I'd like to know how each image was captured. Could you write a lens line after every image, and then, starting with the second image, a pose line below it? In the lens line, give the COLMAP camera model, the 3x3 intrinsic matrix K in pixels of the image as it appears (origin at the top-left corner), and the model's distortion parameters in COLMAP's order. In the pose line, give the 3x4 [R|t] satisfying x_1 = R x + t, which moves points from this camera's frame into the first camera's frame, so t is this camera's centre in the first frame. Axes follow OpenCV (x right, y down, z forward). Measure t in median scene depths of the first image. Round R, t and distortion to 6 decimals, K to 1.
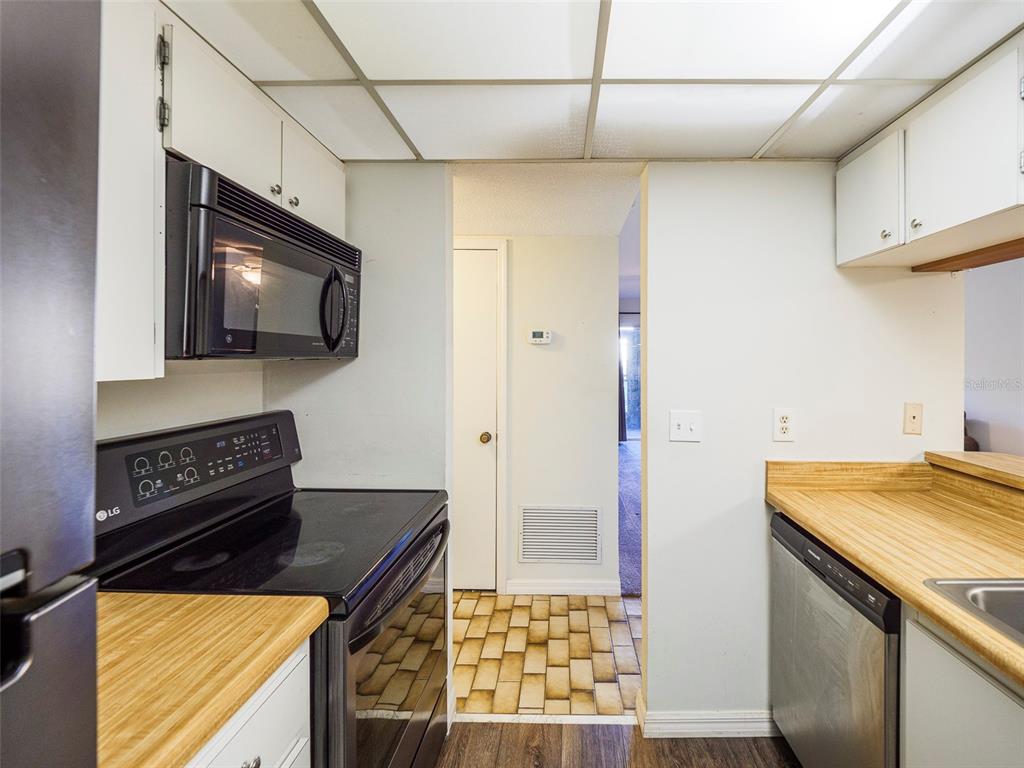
lens RADIAL K [[461.6, 0, 576.6], [0, 461.6, 365.3], [0, 0, 1]] dist [-0.014332, -0.000092]
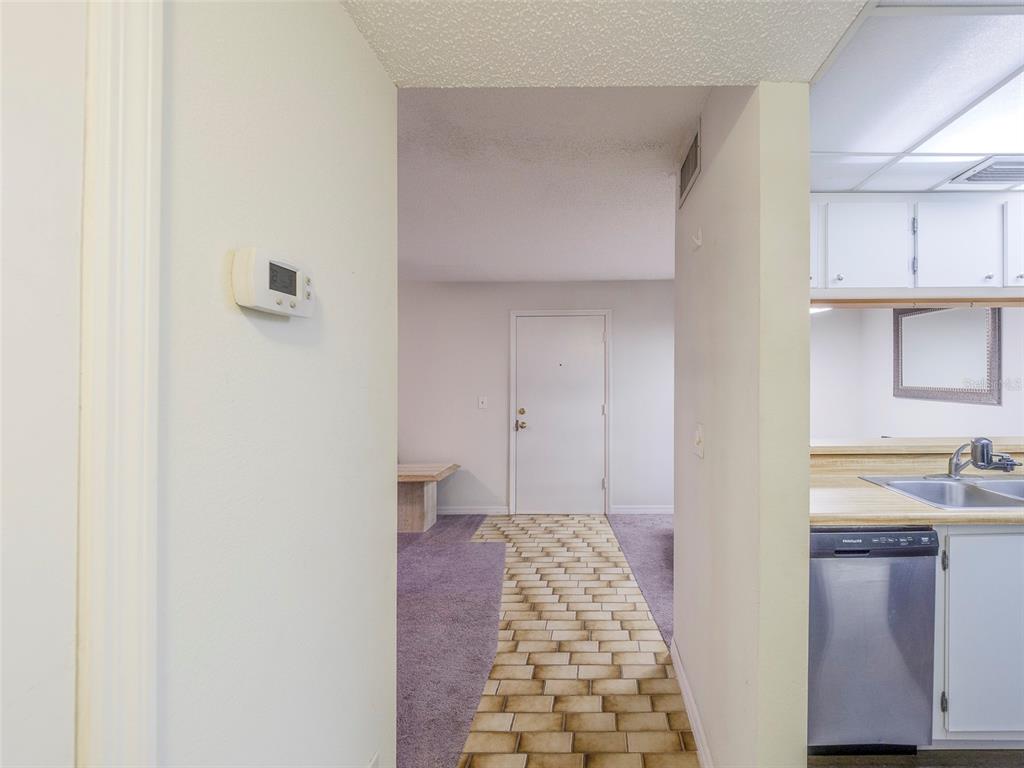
lens RADIAL K [[461.3, 0, 584.1], [0, 461.3, 373.9], [0, 0, 1]] dist [-0.003644, -0.000613]
pose [[0.037580, 0.006784, 0.999271, -0.681511], [0.020701, 0.999757, -0.007566, -0.012377], [-0.999079, 0.020970, 0.037430, 1.647482]]
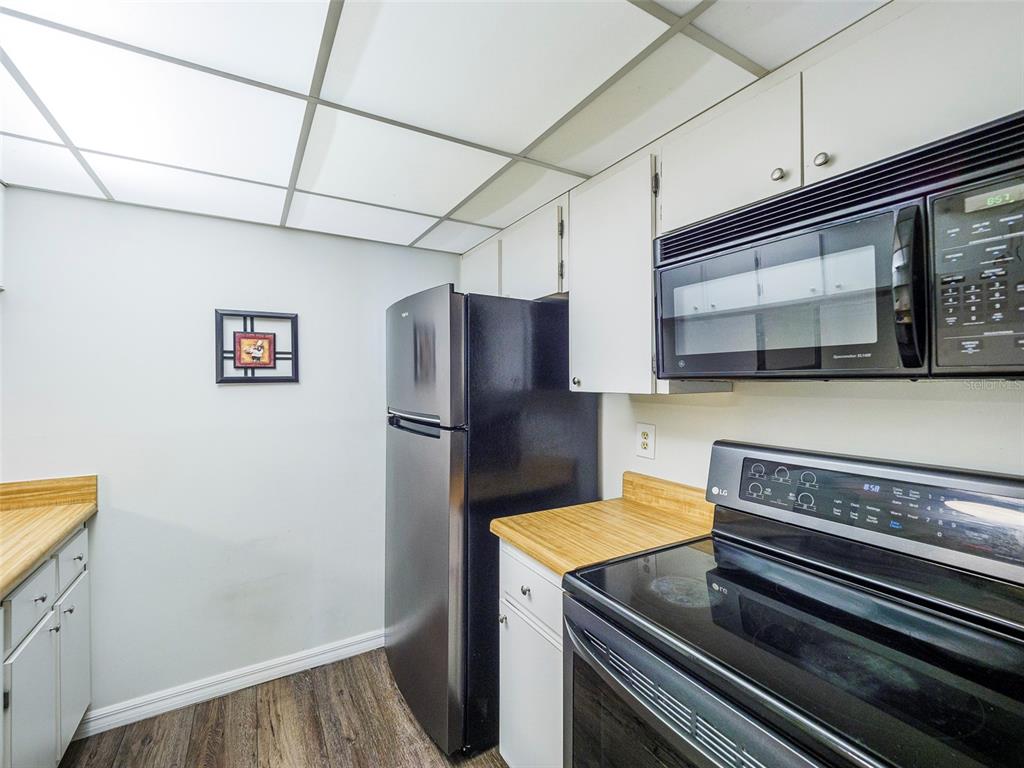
lens RADIAL K [[425.5, 0, 505.4], [0, 425.5, 384.4], [0, 0, 1]] dist [-0.011622, -0.000412]
pose [[-0.868234, -0.000359, -0.496154, 0.137947], [-0.008191, 0.999874, 0.013611, -0.011933], [0.496086, 0.015881, -0.868128, 1.314725]]
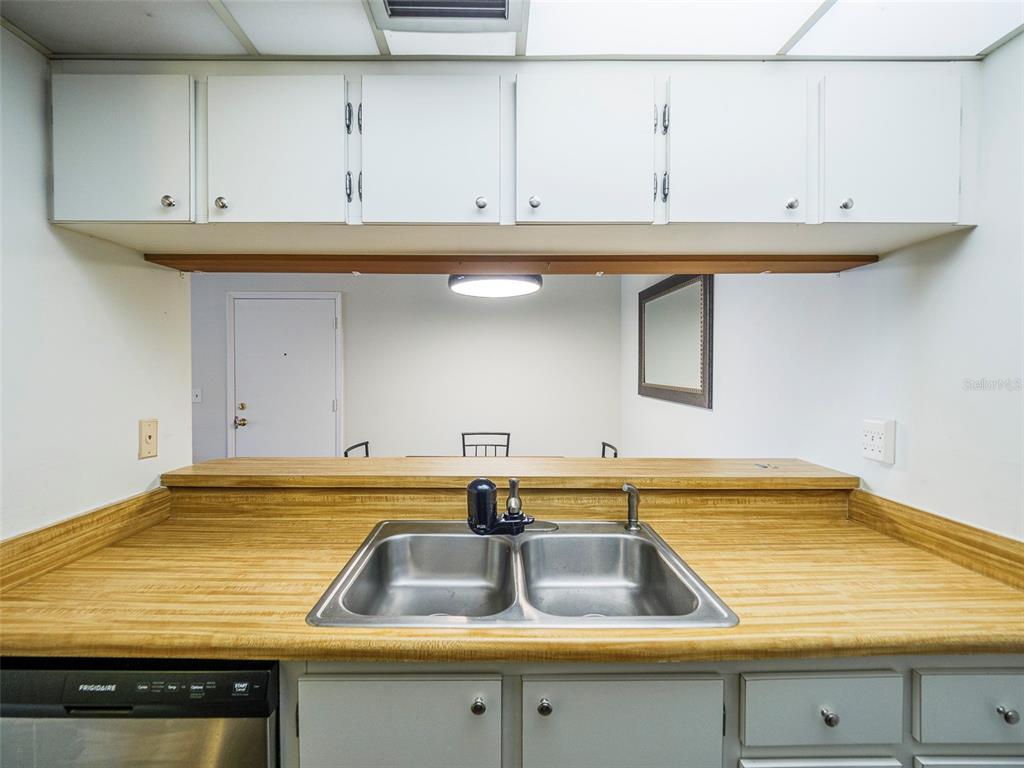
lens RADIAL K [[436.3, 0, 477.8], [0, 436.3, 374.2], [0, 0, 1]] dist [-0.001943, -0.000130]
pose [[0.034993, -0.014064, 0.999289, -0.035265], [0.013034, 0.999822, 0.013615, -0.003383], [-0.999303, 0.012549, 0.035170, 0.476573]]
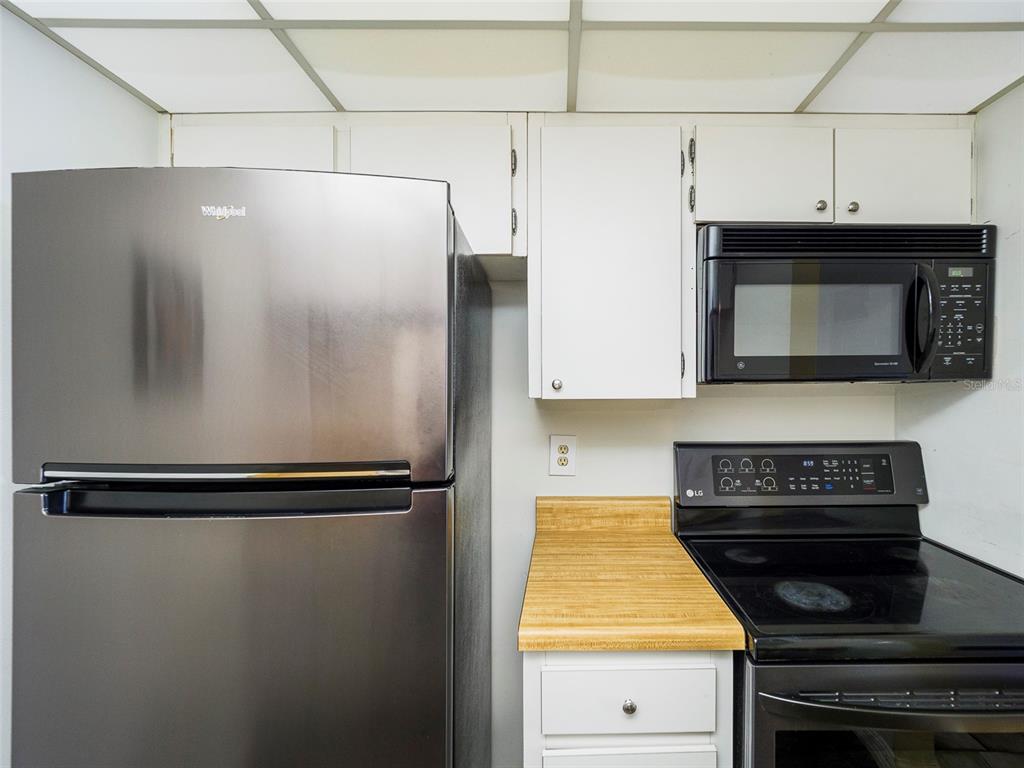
lens RADIAL K [[457.3, 0, 543.5], [0, 457.3, 386.9], [0, 0, 1]] dist [-0.003744, -0.000598]
pose [[-0.017216, 0.000449, -0.999852, 0.288802], [-0.004895, 0.999988, 0.000533, -0.001720], [0.999840, 0.004903, -0.017214, 0.403668]]
